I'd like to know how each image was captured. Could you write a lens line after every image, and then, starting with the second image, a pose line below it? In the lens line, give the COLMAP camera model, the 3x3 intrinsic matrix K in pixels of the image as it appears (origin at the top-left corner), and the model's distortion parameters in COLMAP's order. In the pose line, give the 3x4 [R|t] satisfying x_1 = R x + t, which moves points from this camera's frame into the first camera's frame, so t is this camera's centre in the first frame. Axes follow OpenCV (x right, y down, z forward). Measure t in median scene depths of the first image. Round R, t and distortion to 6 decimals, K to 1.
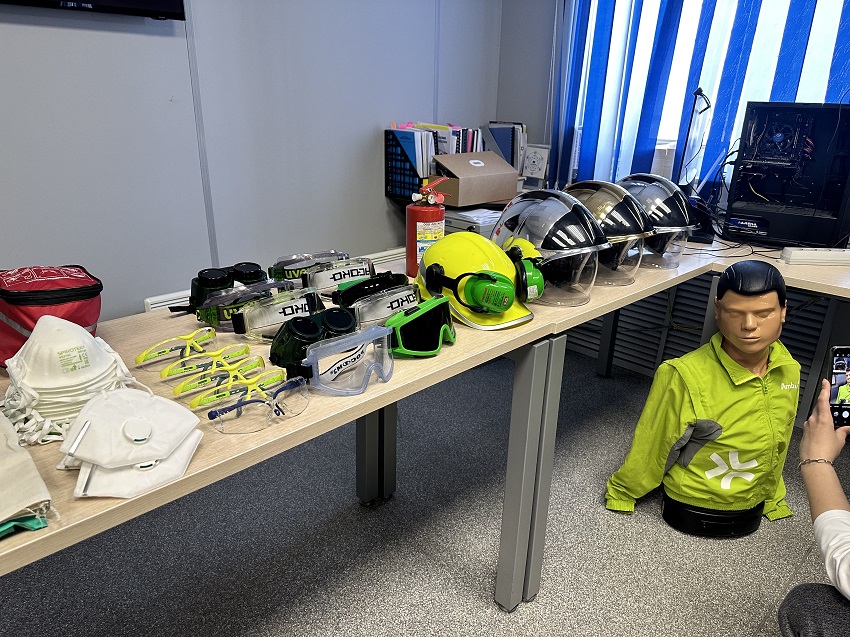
lens RADIAL K [[587.6, 0, 415.4], [0, 587.6, 304.5], [0, 0, 1]] dist [0.036093, -0.044096]
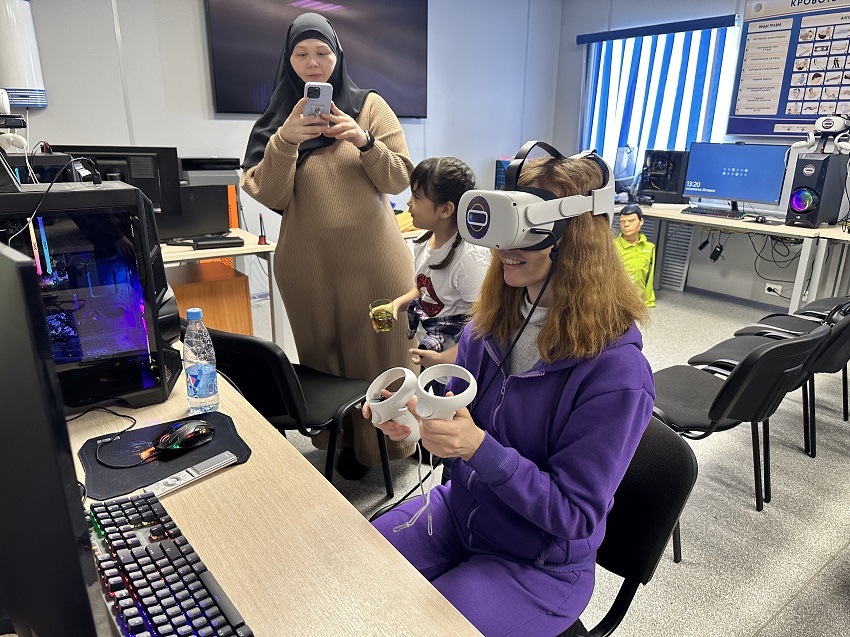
lens RADIAL K [[587.6, 0, 430.5], [0, 587.6, 313.8], [0, 0, 1]] dist [0.036093, -0.044096]
pose [[0.994543, 0.029326, -0.100118, -0.109527], [-0.032709, 0.998942, -0.032320, 0.610990], [0.099064, 0.035418, 0.994451, -2.043257]]
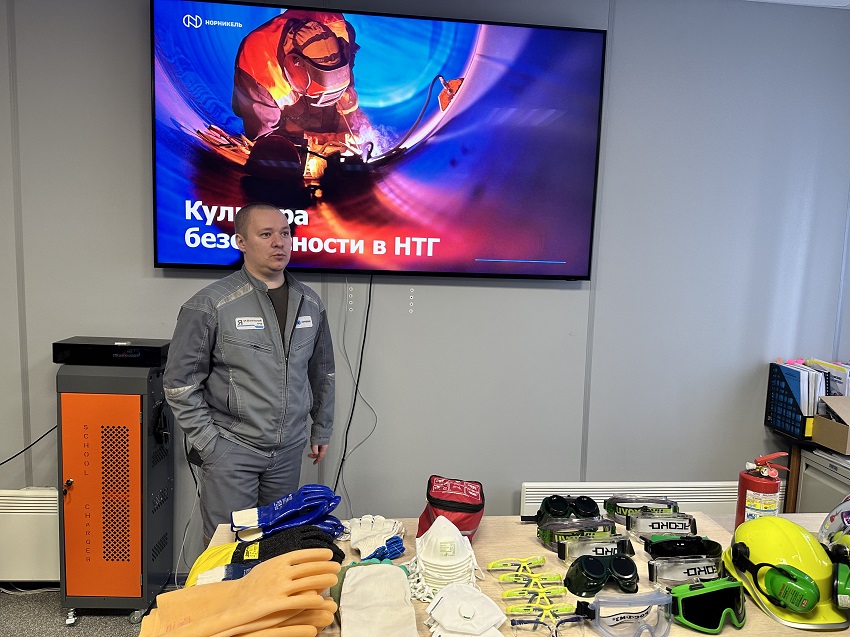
lens RADIAL K [[587.6, 0, 453.4], [0, 587.6, 312.2], [0, 0, 1]] dist [0.036093, -0.044096]
pose [[0.807194, 0.081800, -0.584591, 0.182339], [-0.223121, 0.959159, -0.173869, -0.147904], [0.546493, 0.270781, 0.792479, -0.259040]]
